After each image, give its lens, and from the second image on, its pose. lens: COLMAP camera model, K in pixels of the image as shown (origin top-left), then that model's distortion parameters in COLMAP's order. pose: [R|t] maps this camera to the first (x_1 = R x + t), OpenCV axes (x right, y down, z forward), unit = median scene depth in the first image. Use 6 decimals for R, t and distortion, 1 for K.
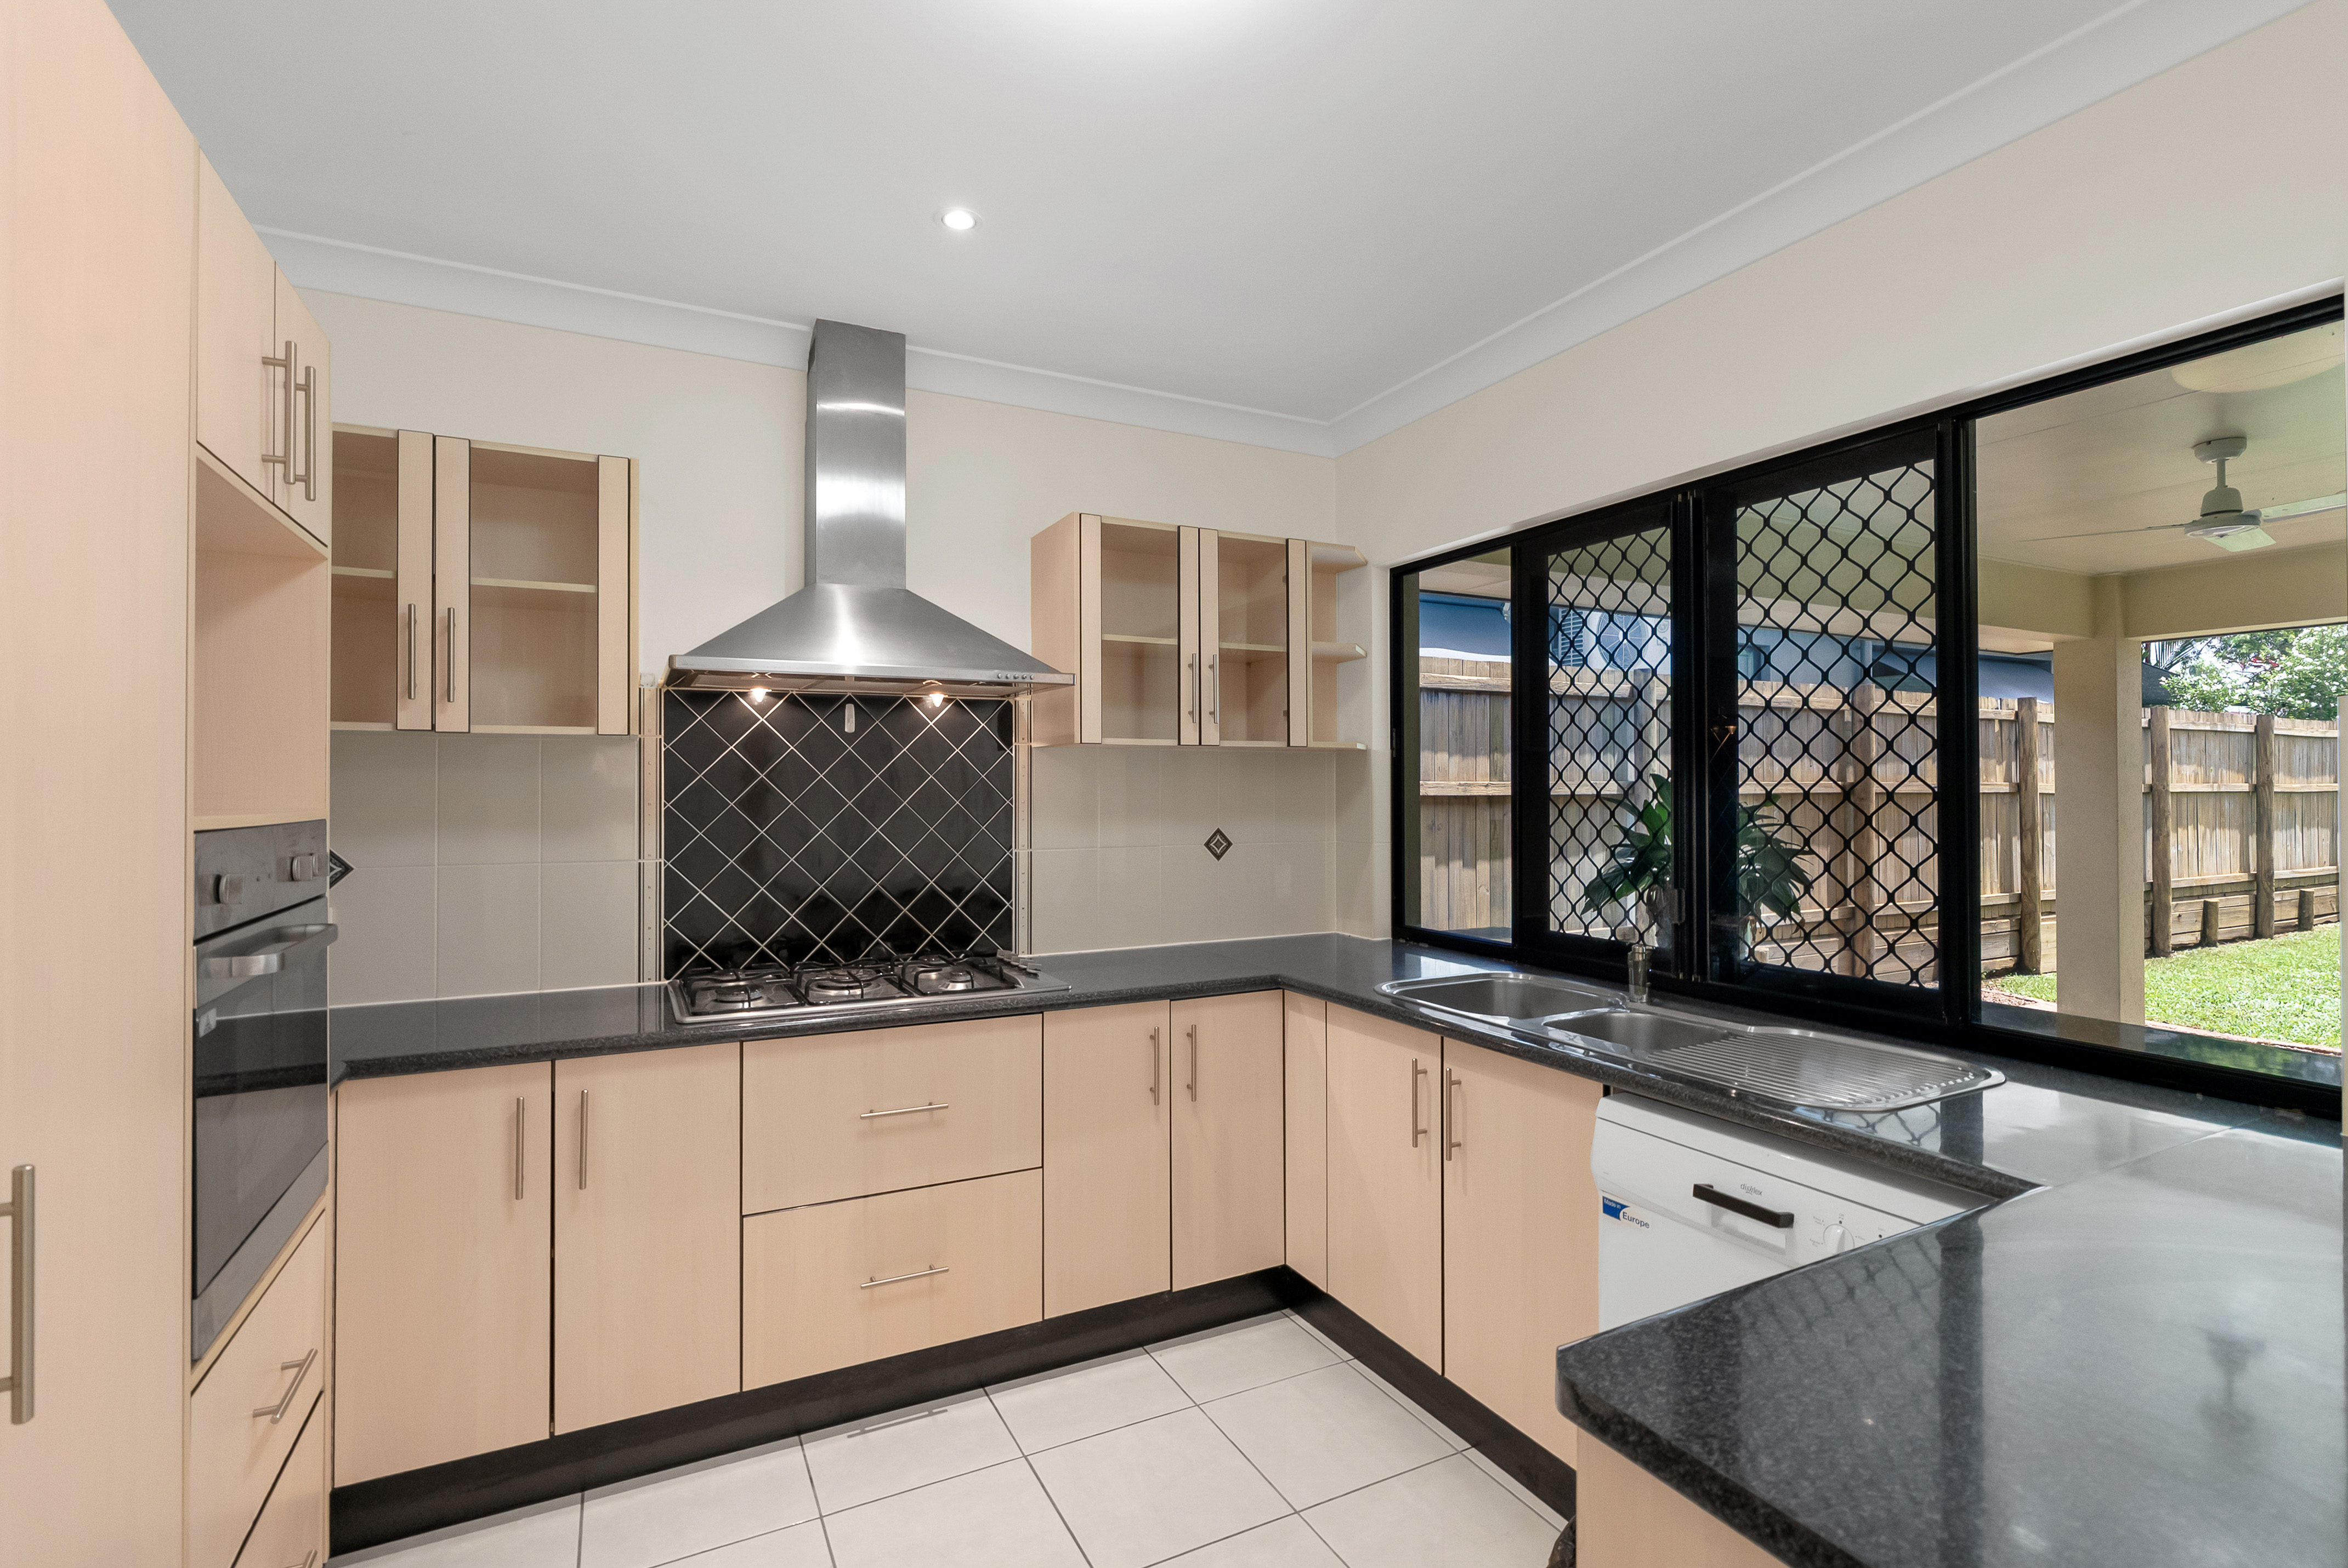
lens RADIAL K [[1101.4, 0, 1197.4], [0, 1101.4, 777.1], [0, 0, 1]] dist [-0.003050, 0.000966]
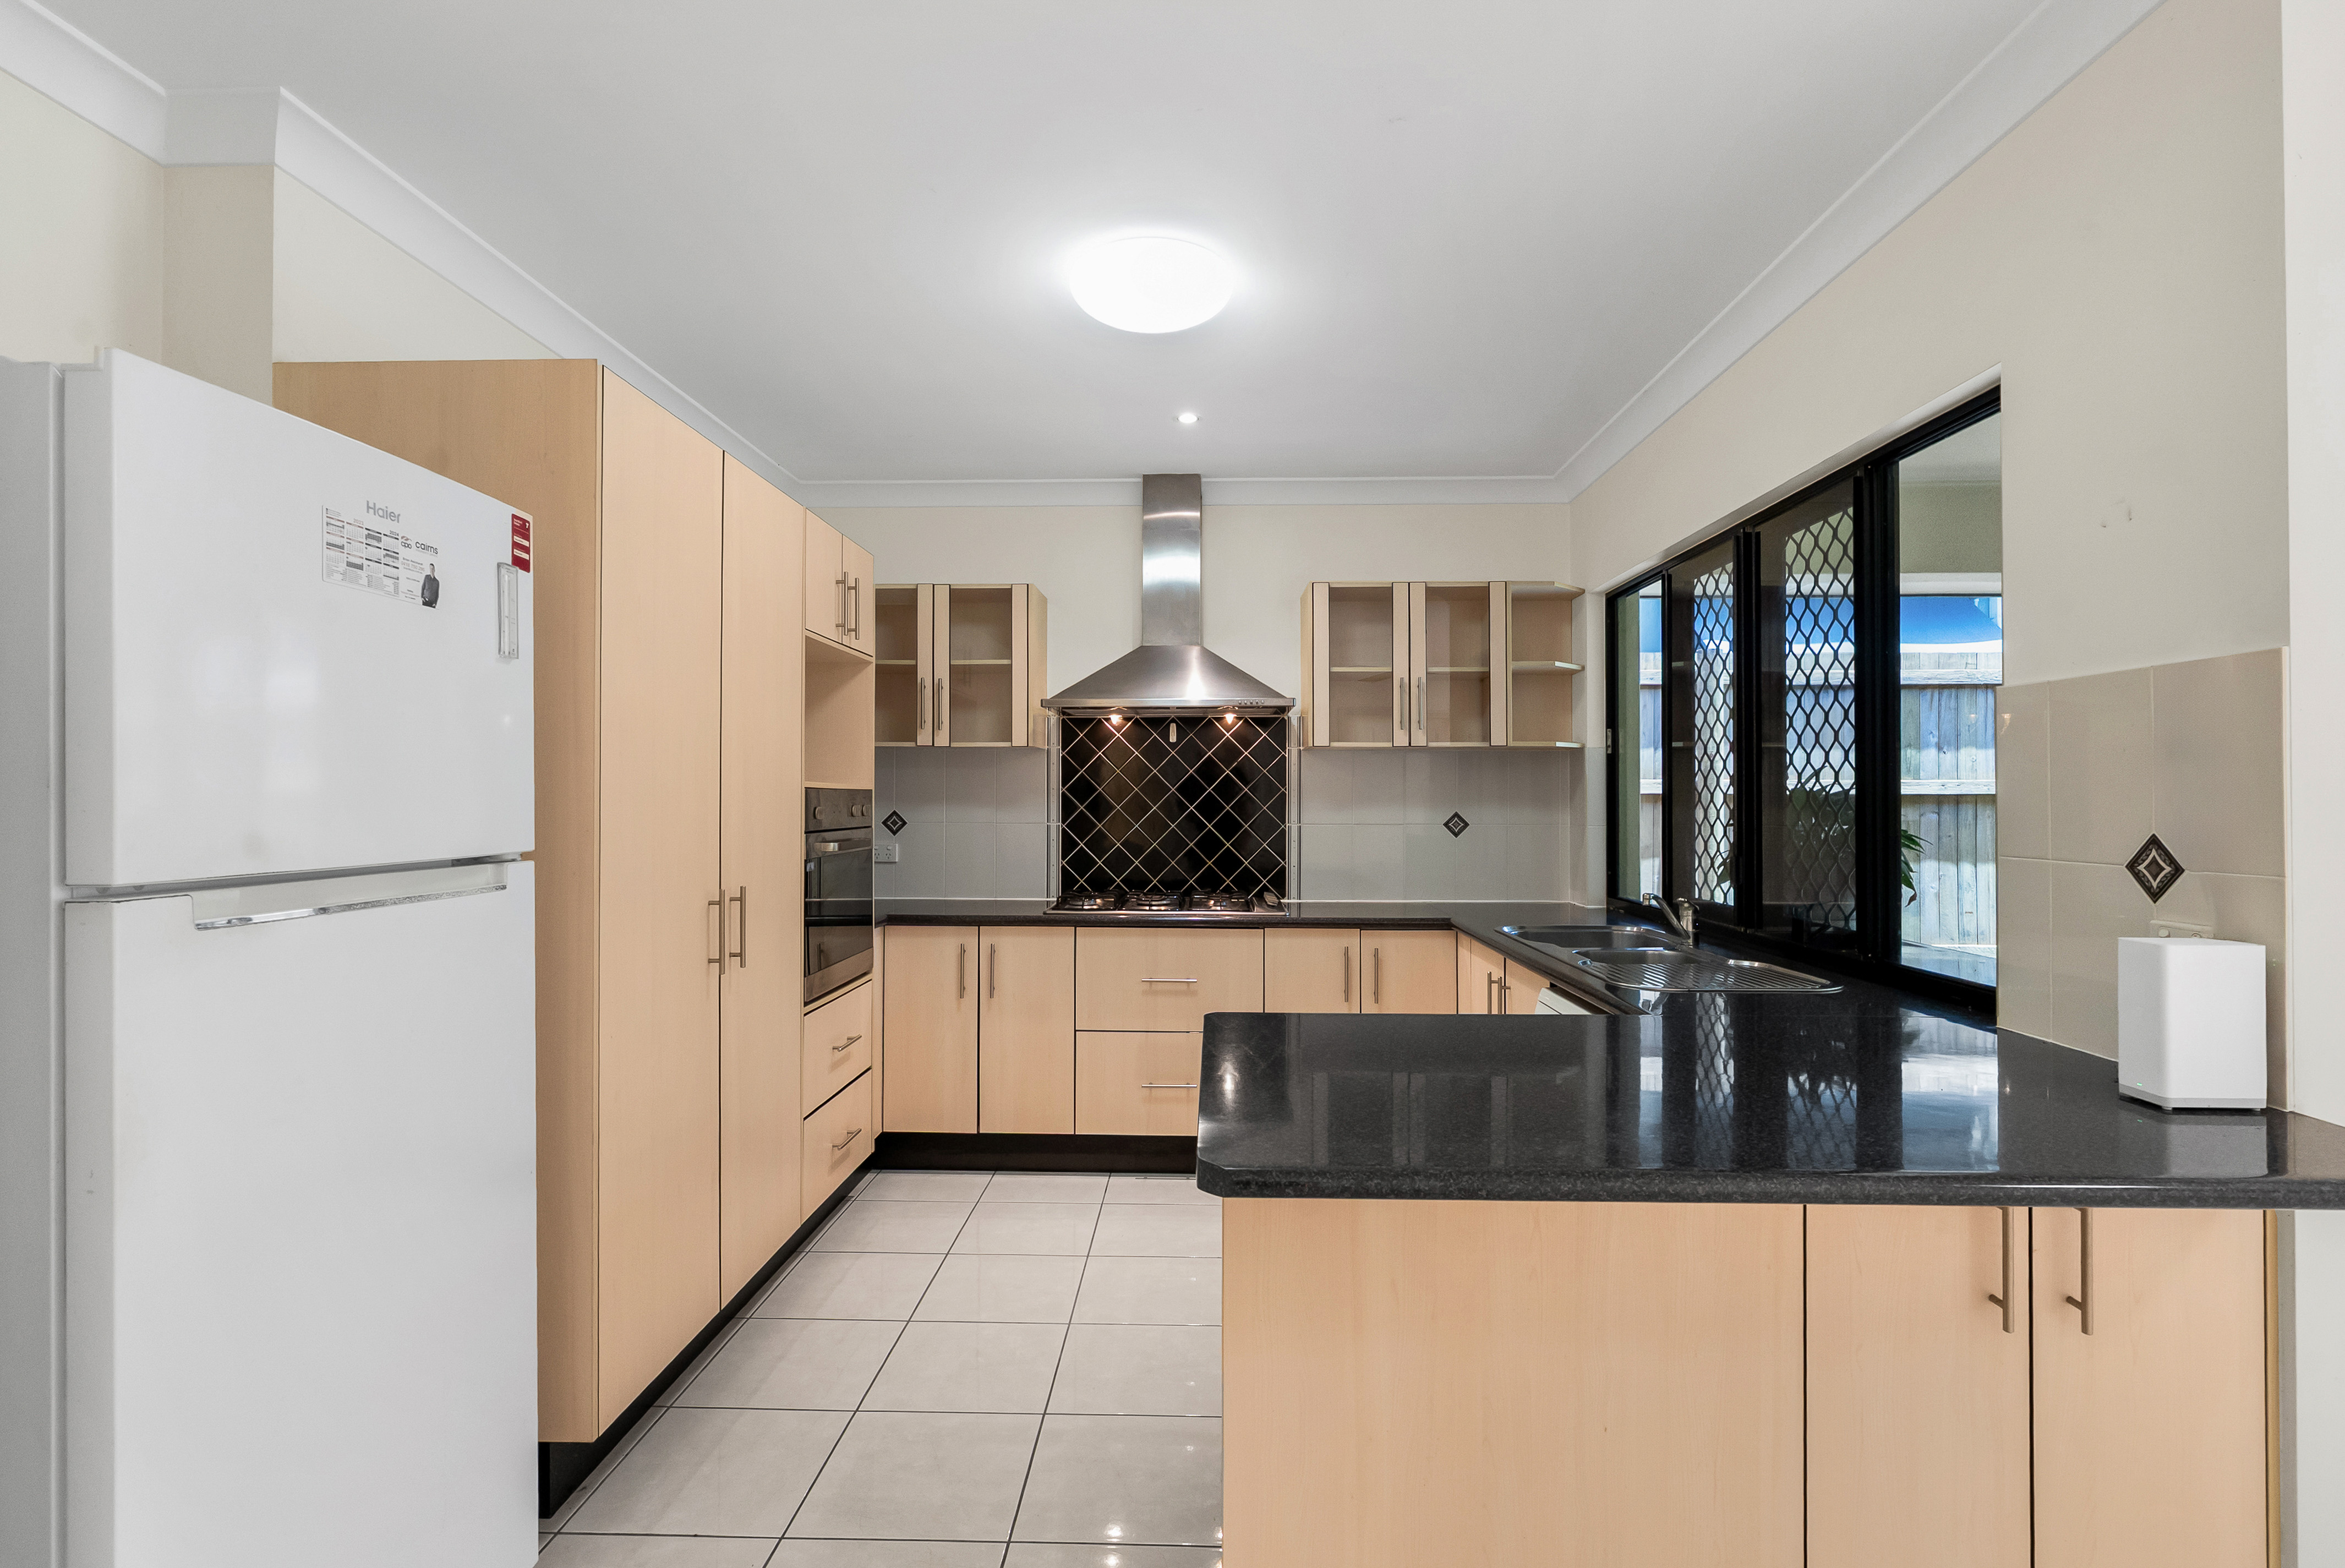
lens RADIAL K [[1100.2, 0, 1169.6], [0, 1100.2, 791.2], [0, 0, 1]] dist [-0.003050, 0.000966]
pose [[0.871248, 0.000458, -0.490842, 0.447052], [0.001319, 0.999994, 0.003273, 0.022813], [0.490841, -0.003499, 0.871242, -0.328640]]
